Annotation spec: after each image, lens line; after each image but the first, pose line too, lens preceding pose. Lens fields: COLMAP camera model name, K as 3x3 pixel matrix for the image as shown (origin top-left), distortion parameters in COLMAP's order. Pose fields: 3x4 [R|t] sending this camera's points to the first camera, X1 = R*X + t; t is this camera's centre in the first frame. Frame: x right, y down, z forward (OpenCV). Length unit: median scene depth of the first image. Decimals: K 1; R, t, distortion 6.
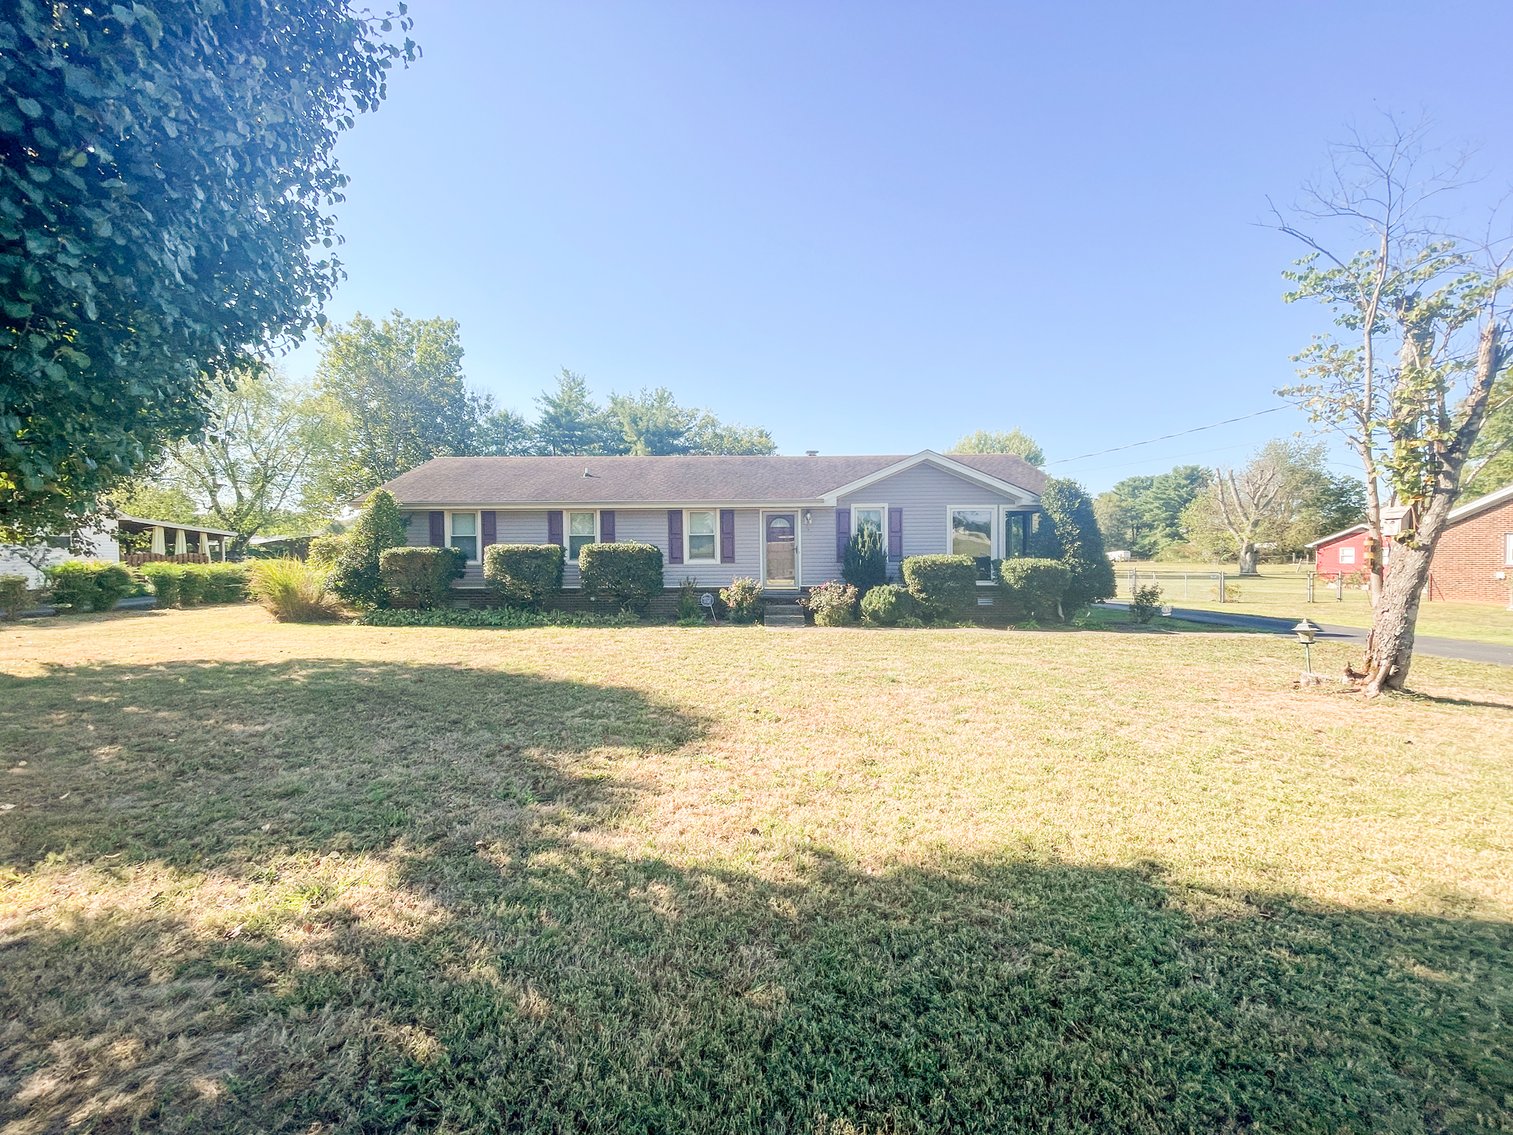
lens RADIAL K [[611.6, 0, 751.2], [0, 611.6, 570.2], [0, 0, 1]] dist [-0.001610, 0.000034]
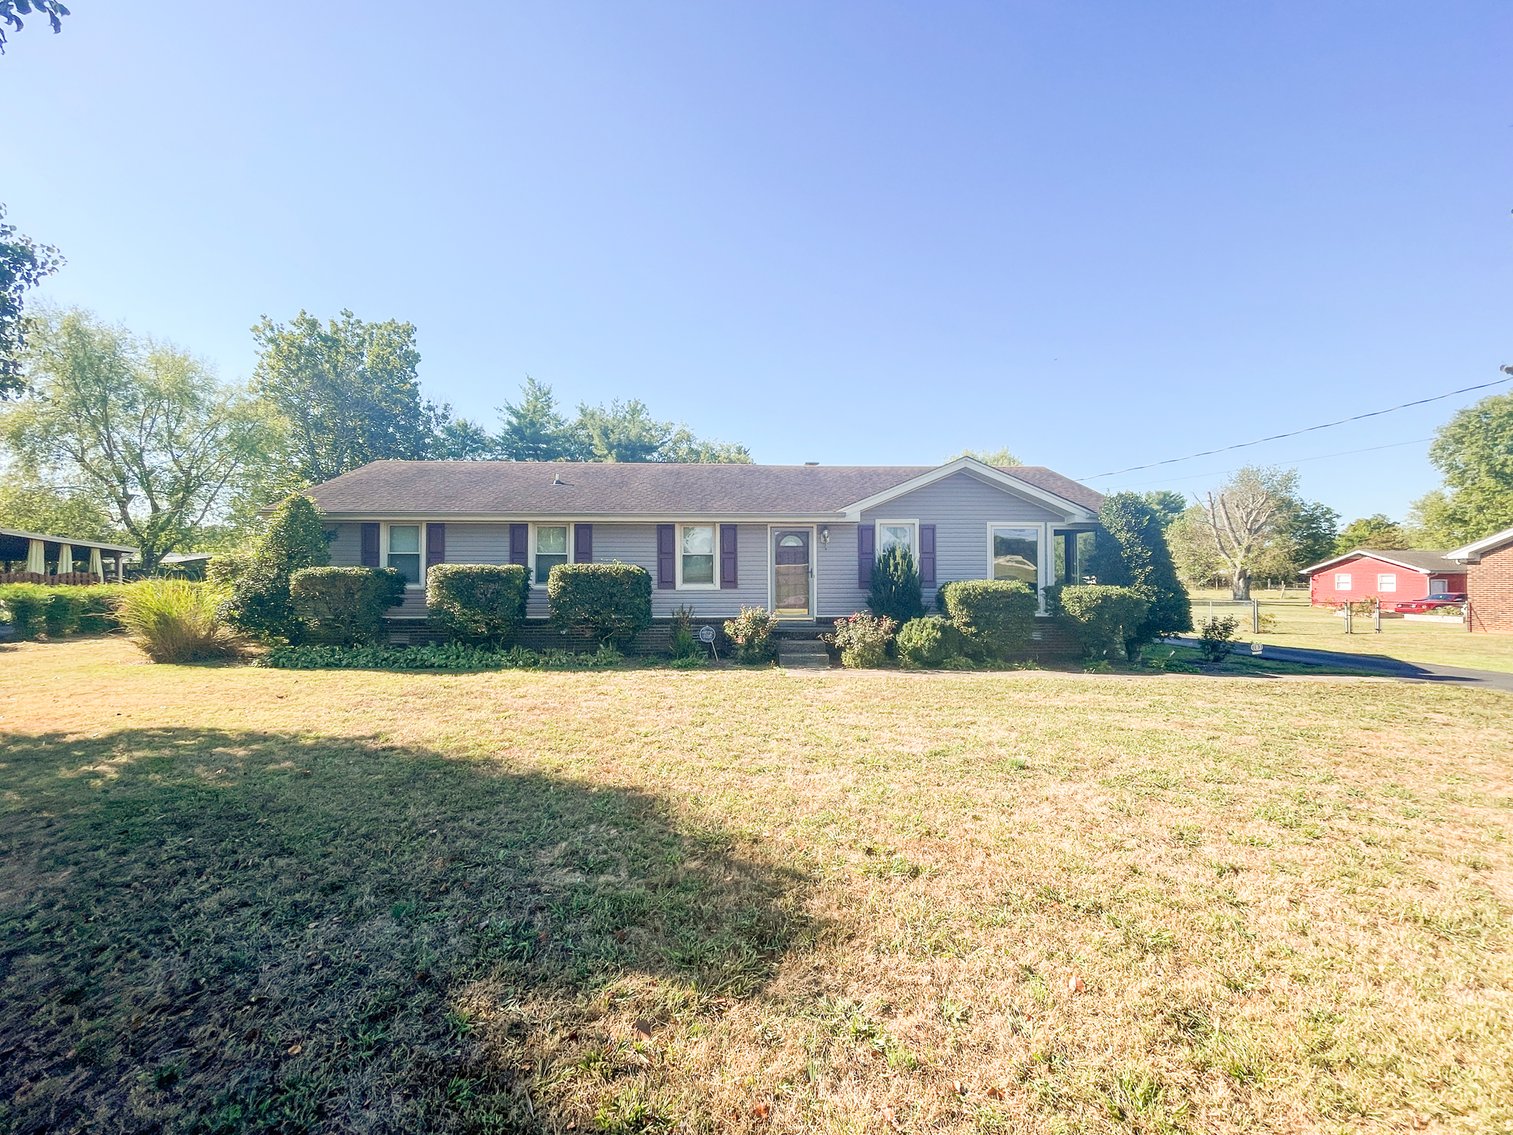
lens RADIAL K [[620.0, 0, 752.2], [0, 620.0, 567.8], [0, 0, 1]] dist [-0.006729, 0.000004]
pose [[0.998436, 0.006748, 0.055505, -0.054744], [-0.004513, 0.999178, -0.040295, -0.006259], [-0.055731, 0.039981, 0.997645, 0.158844]]
